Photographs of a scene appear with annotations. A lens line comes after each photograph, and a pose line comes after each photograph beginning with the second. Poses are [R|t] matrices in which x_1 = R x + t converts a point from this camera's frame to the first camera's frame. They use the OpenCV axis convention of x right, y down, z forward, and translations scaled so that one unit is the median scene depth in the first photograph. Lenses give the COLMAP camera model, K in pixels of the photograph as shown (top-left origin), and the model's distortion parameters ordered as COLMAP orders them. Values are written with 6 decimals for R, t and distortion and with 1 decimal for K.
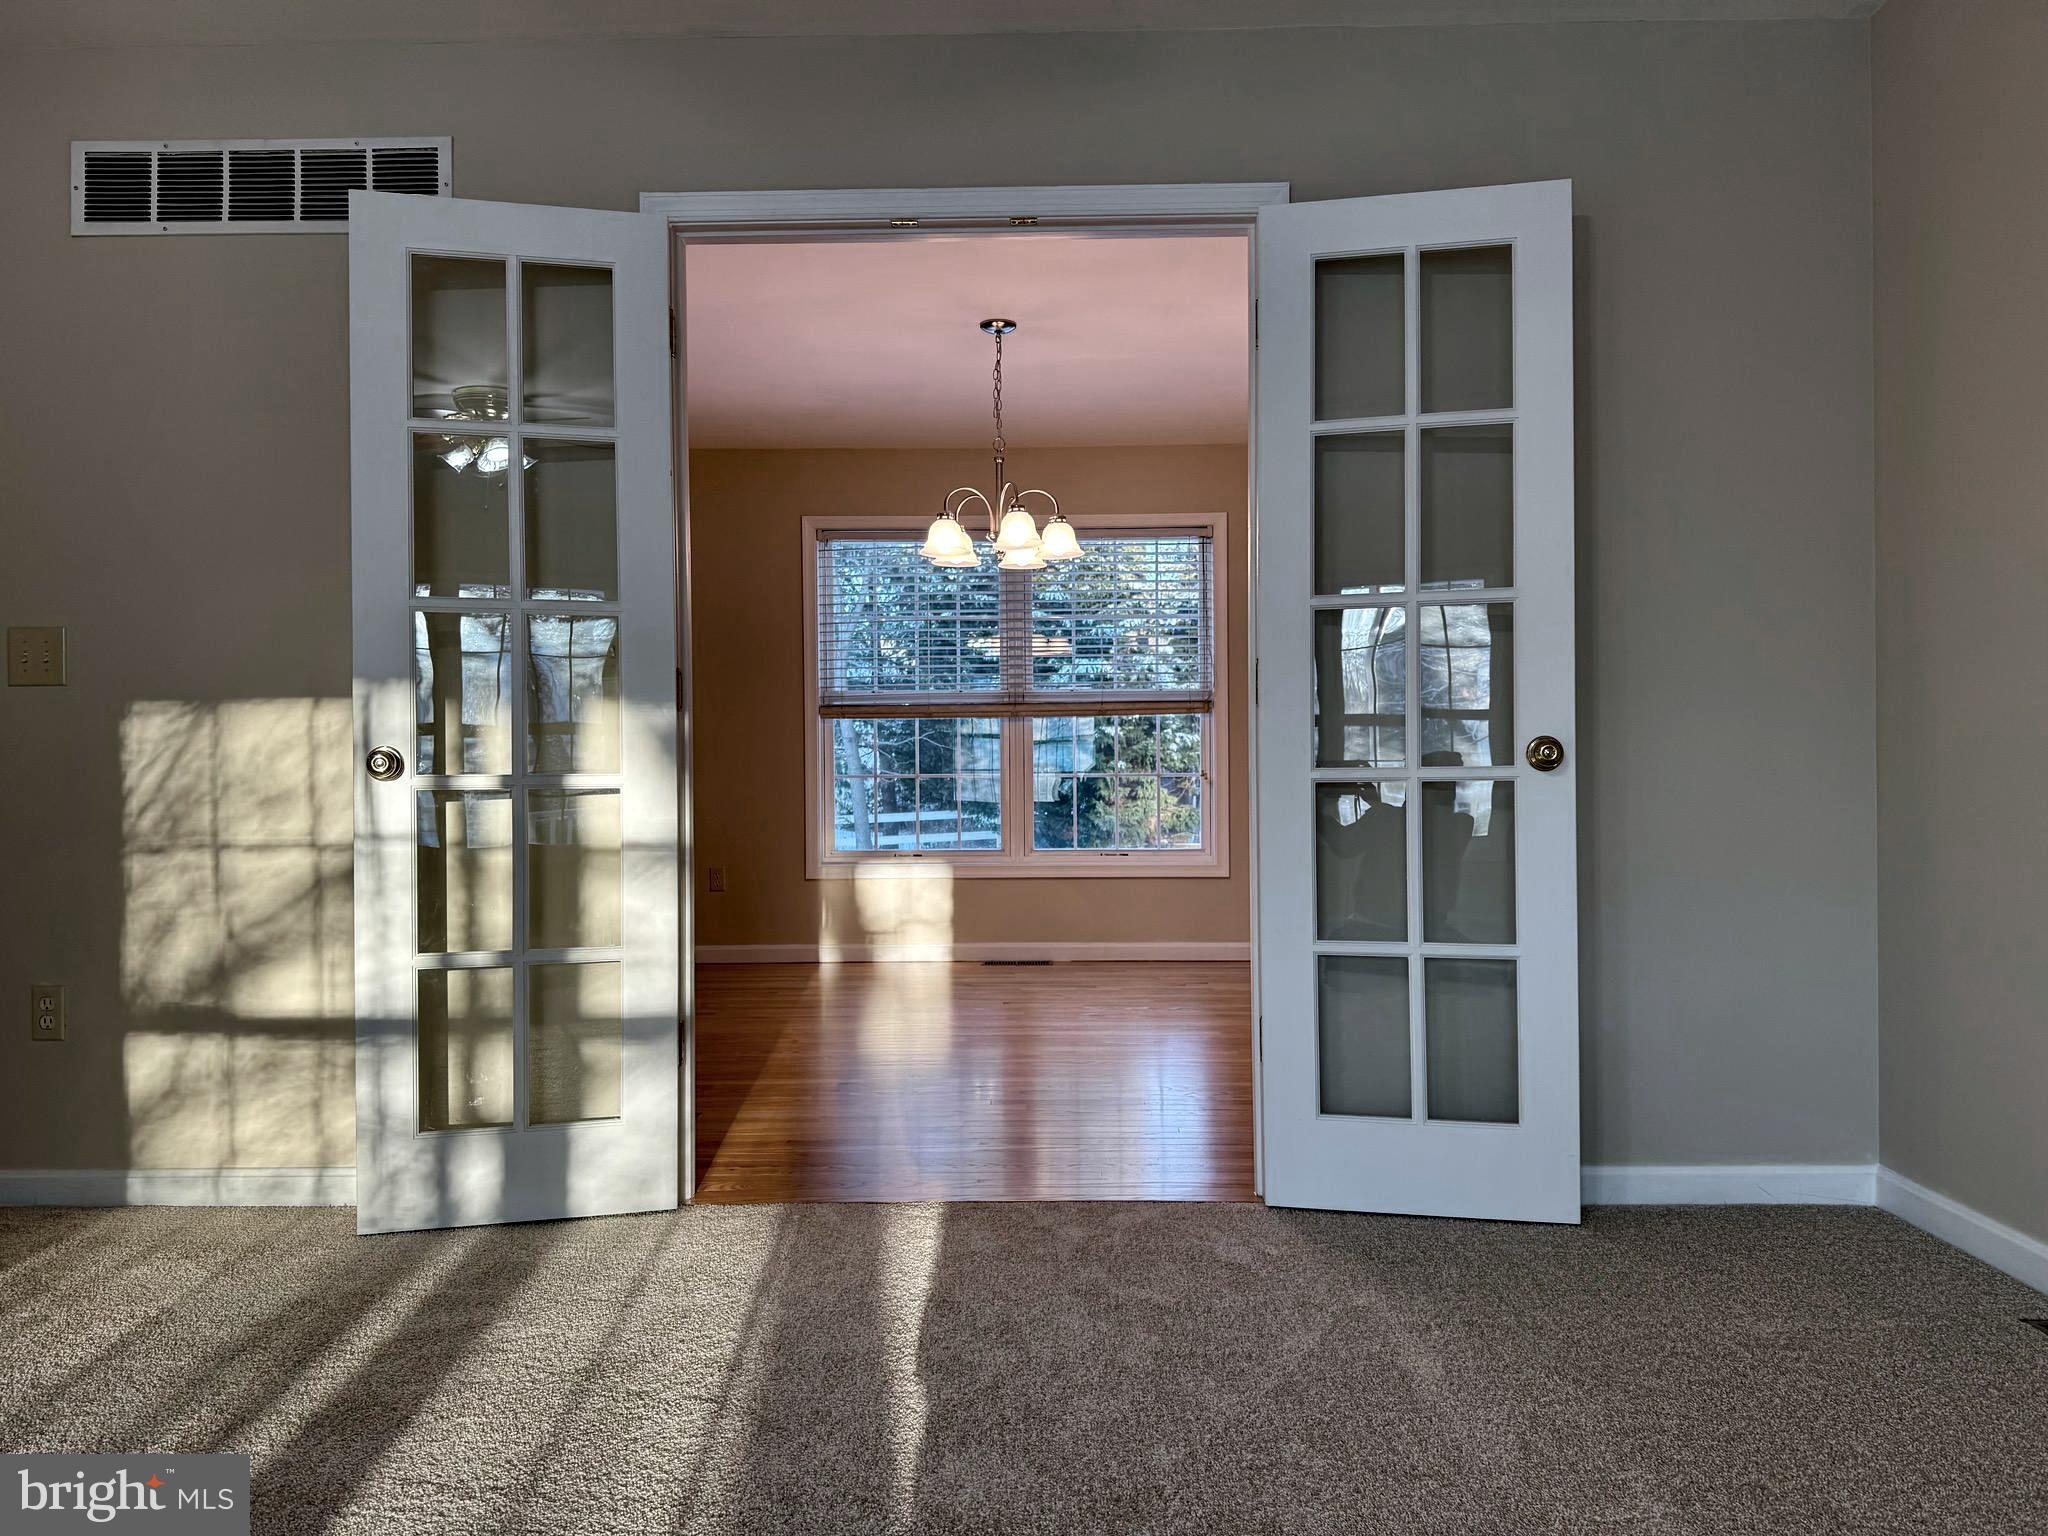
lens RADIAL K [[1432.7, 0, 1061.7], [0, 1432.7, 785.1], [0, 0, 1]] dist [0.020851, -0.035303]
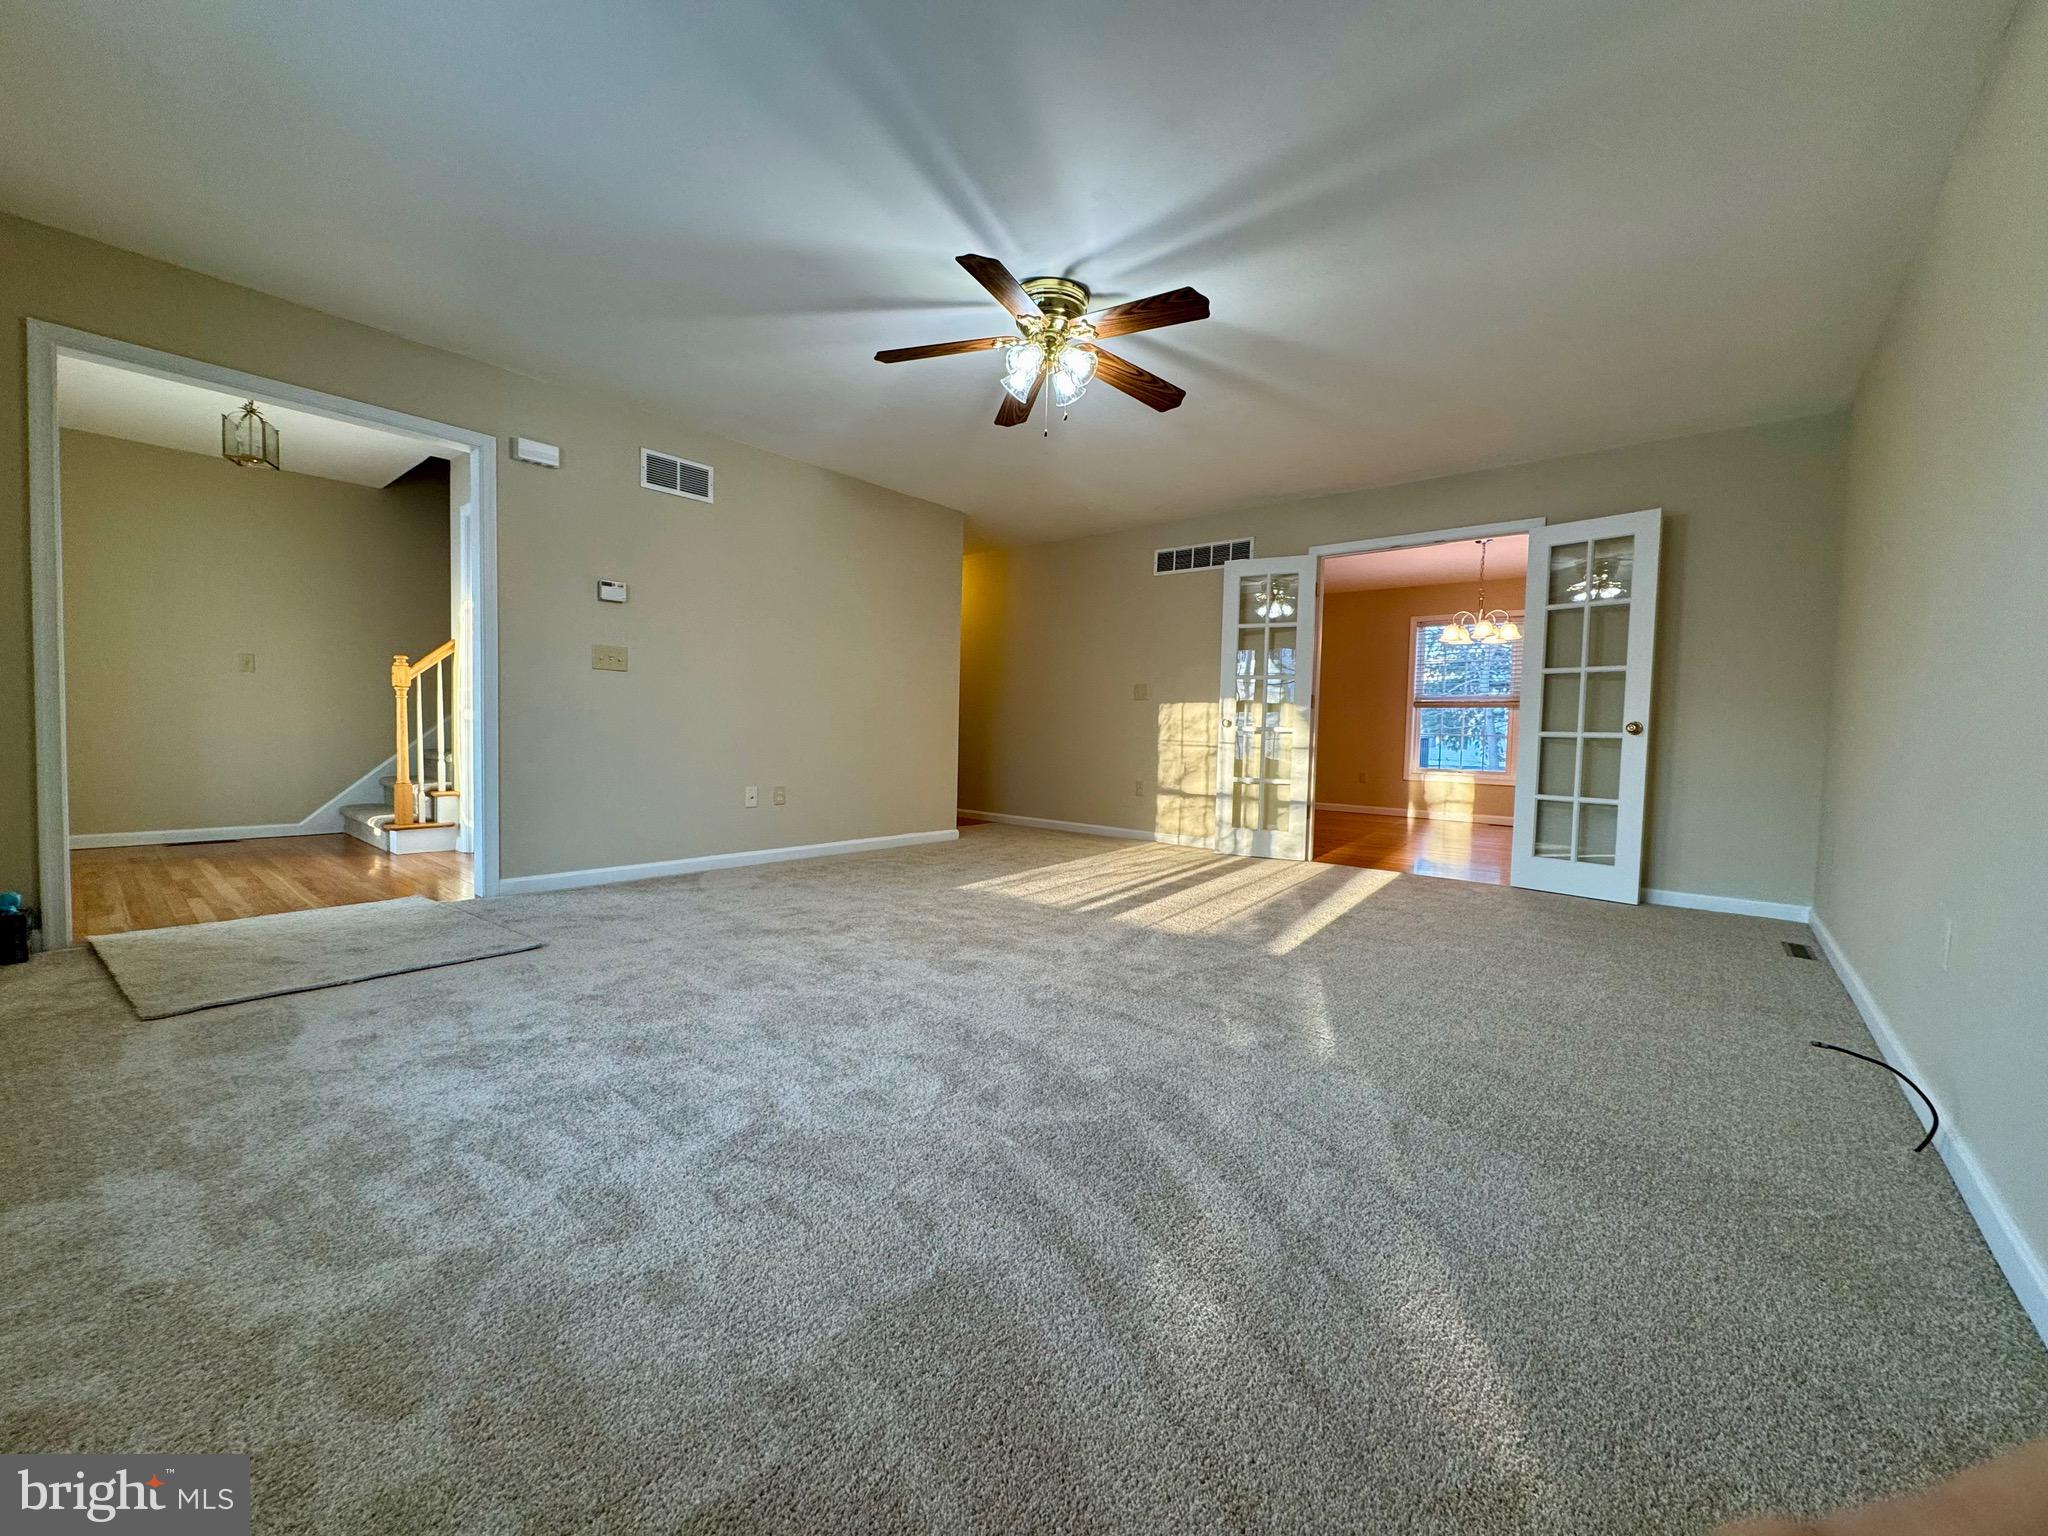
lens RADIAL K [[811.1, 0, 1016.4], [0, 811.1, 762.8], [0, 0, 1]] dist [-0.000284, -0.000092]
pose [[0.761752, 0.054749, -0.645552, 0.414760], [-0.035912, 0.998459, 0.042302, 0.017990], [0.646873, -0.009040, 0.762544, -0.830351]]
